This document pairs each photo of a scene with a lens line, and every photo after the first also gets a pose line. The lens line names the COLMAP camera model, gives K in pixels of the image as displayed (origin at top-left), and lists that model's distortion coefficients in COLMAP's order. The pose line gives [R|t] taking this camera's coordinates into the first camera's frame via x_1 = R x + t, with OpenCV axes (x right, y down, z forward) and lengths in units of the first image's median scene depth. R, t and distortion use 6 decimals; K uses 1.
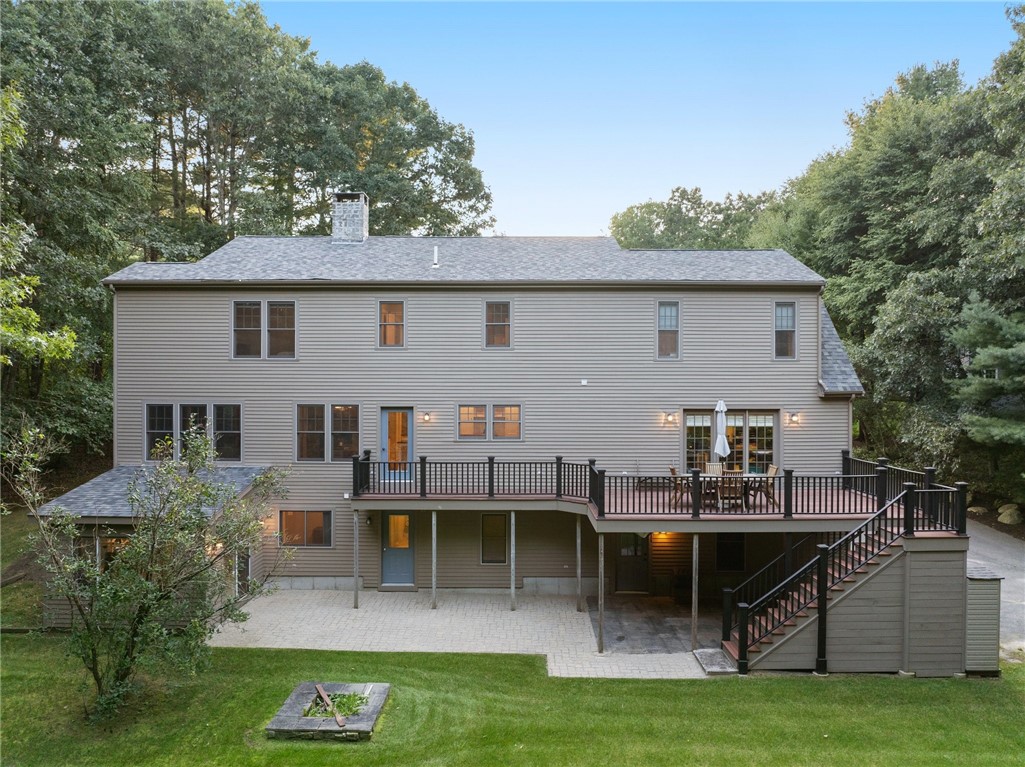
lens RADIAL K [[737.0, 0, 514.7], [0, 737.0, 381.8], [0, 0, 1]] dist [-0.009198, -0.040035]
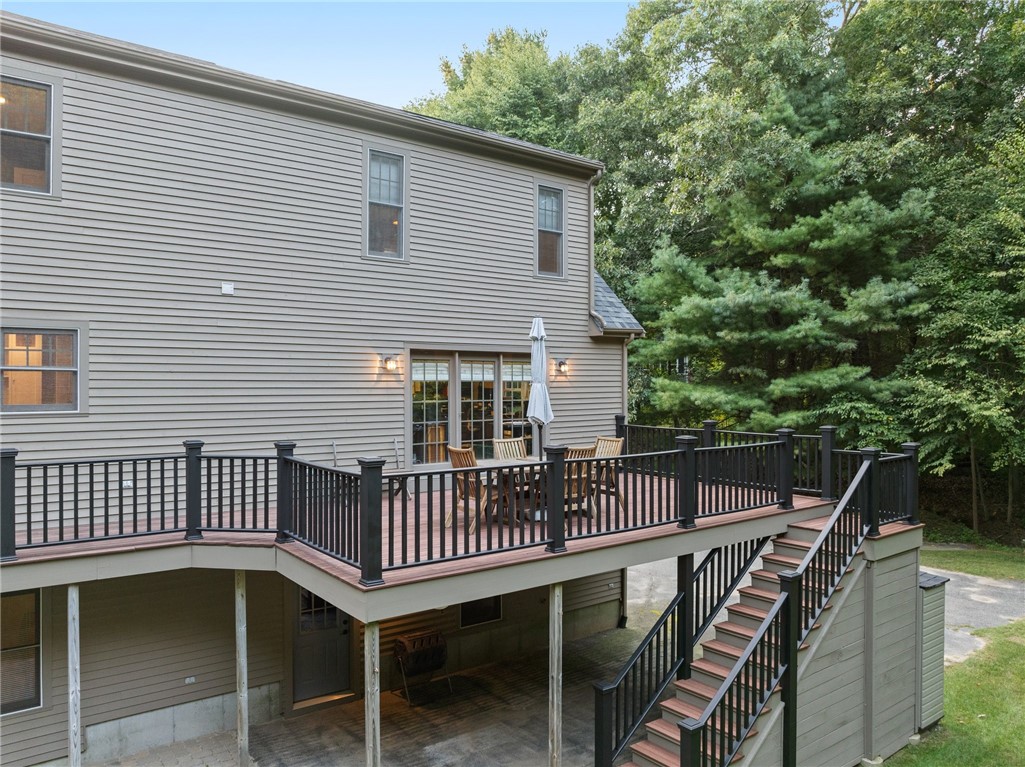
lens RADIAL K [[737.0, 0, 514.7], [0, 737.0, 381.8], [0, 0, 1]] dist [-0.009198, -0.040035]
pose [[0.795706, 0.001108, 0.605682, -0.046886], [-0.002106, 0.999997, 0.000938, 0.060985], [-0.605679, -0.002022, 0.795707, 0.507952]]
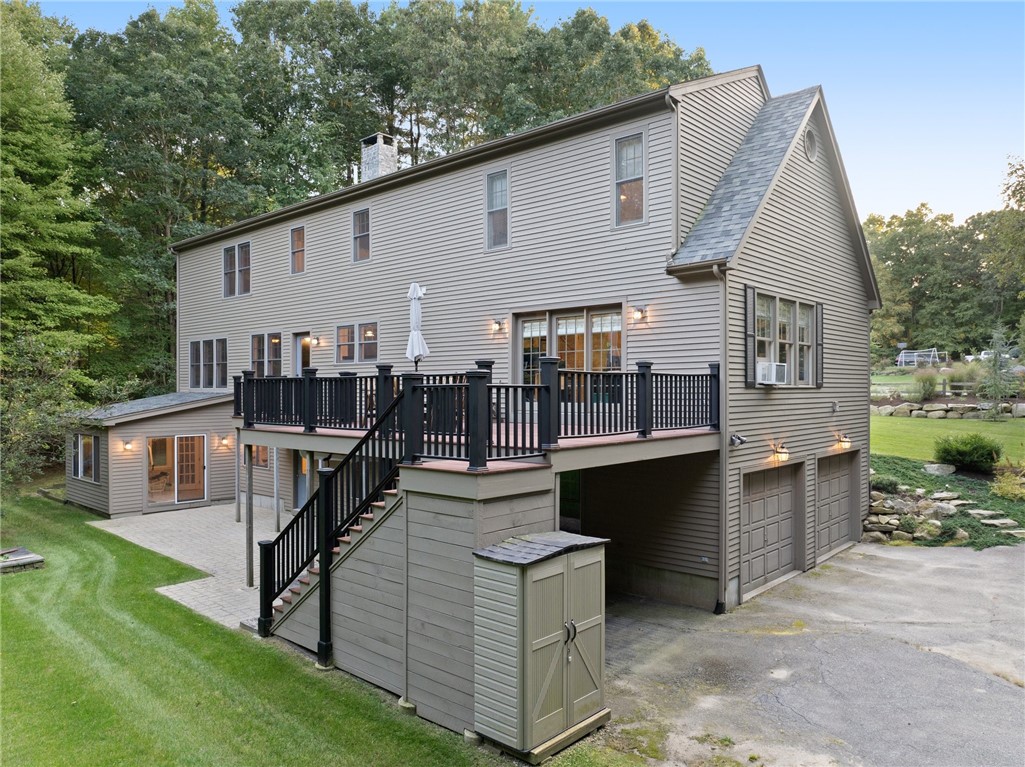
lens RADIAL K [[737.0, 0, 514.7], [0, 737.0, 381.8], [0, 0, 1]] dist [-0.009198, -0.040035]
pose [[0.738034, -0.010103, -0.674688, 0.728842], [0.012957, 0.999916, -0.000800, 0.106100], [0.674639, -0.008152, 0.738102, 0.456609]]
